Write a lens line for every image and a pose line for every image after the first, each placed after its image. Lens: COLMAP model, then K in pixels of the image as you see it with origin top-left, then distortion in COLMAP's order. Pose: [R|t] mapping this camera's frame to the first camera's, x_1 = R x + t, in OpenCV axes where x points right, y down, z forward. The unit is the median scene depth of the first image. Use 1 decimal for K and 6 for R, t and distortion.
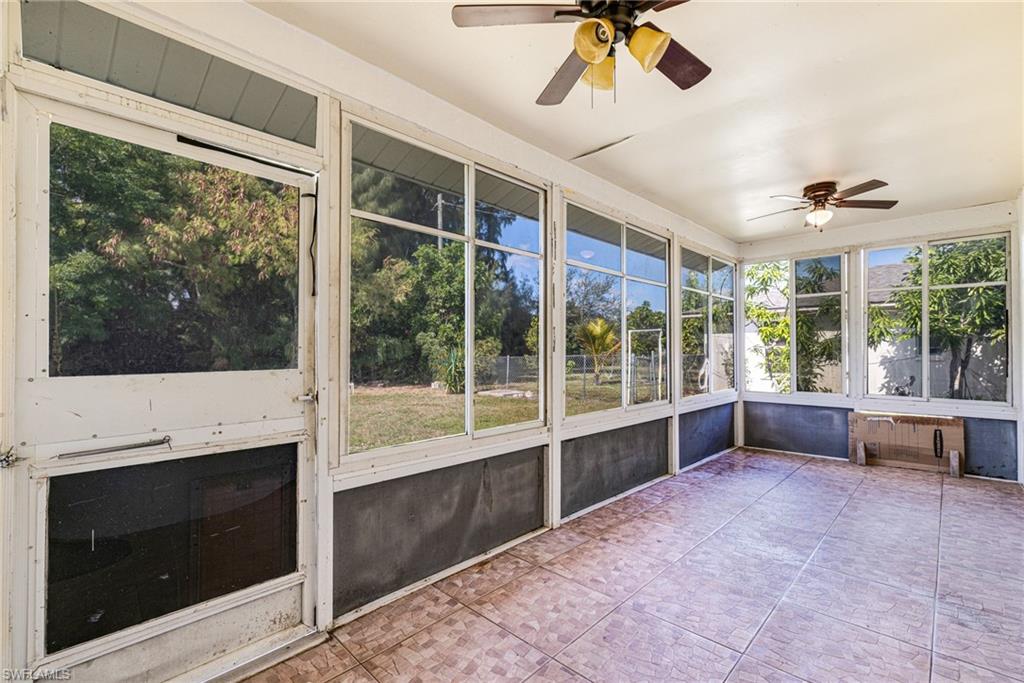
lens RADIAL K [[451.2, 0, 512.3], [0, 451.2, 344.1], [0, 0, 1]] dist [0.001062, -0.000051]
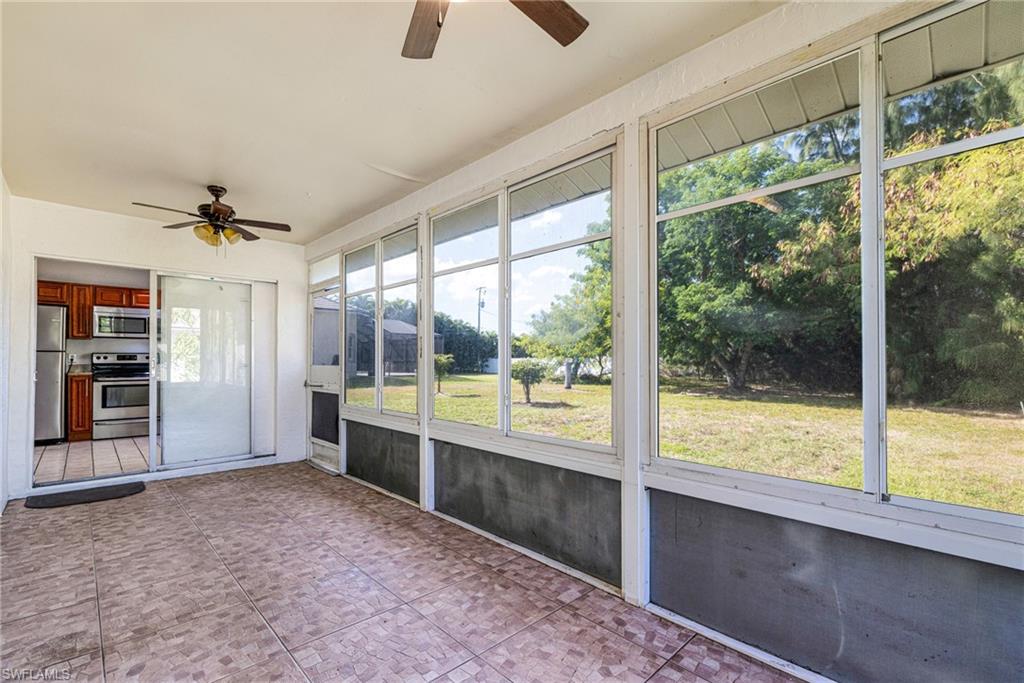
lens RADIAL K [[457.0, 0, 511.6], [0, 457.0, 359.4], [0, 0, 1]] dist [0.007200, 0.000124]
pose [[-0.042940, -0.002557, -0.999074, 1.194659], [0.017646, 0.999839, -0.003317, 0.029404], [0.998922, -0.017773, -0.042888, 1.225132]]
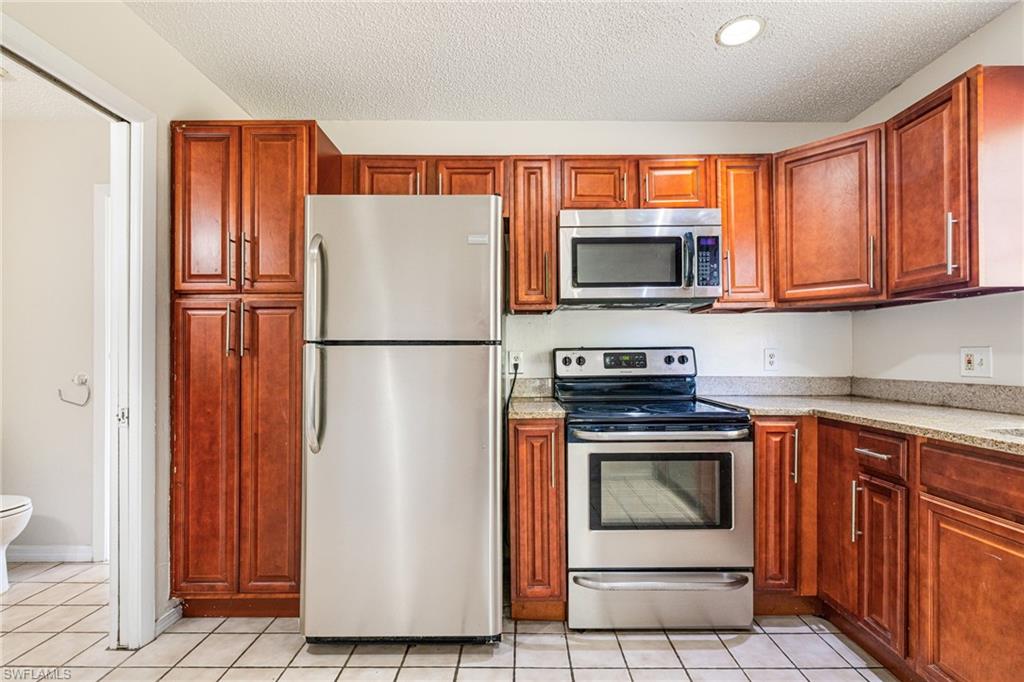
lens RADIAL K [[451.2, 0, 512.3], [0, 451.2, 343.6], [0, 0, 1]] dist [0.001062, -0.000051]
pose [[-0.715514, -0.014500, -0.698447, 0.722336], [0.020022, 0.998948, -0.041249, 0.013480], [0.698311, -0.043498, -0.714472, 0.727671]]
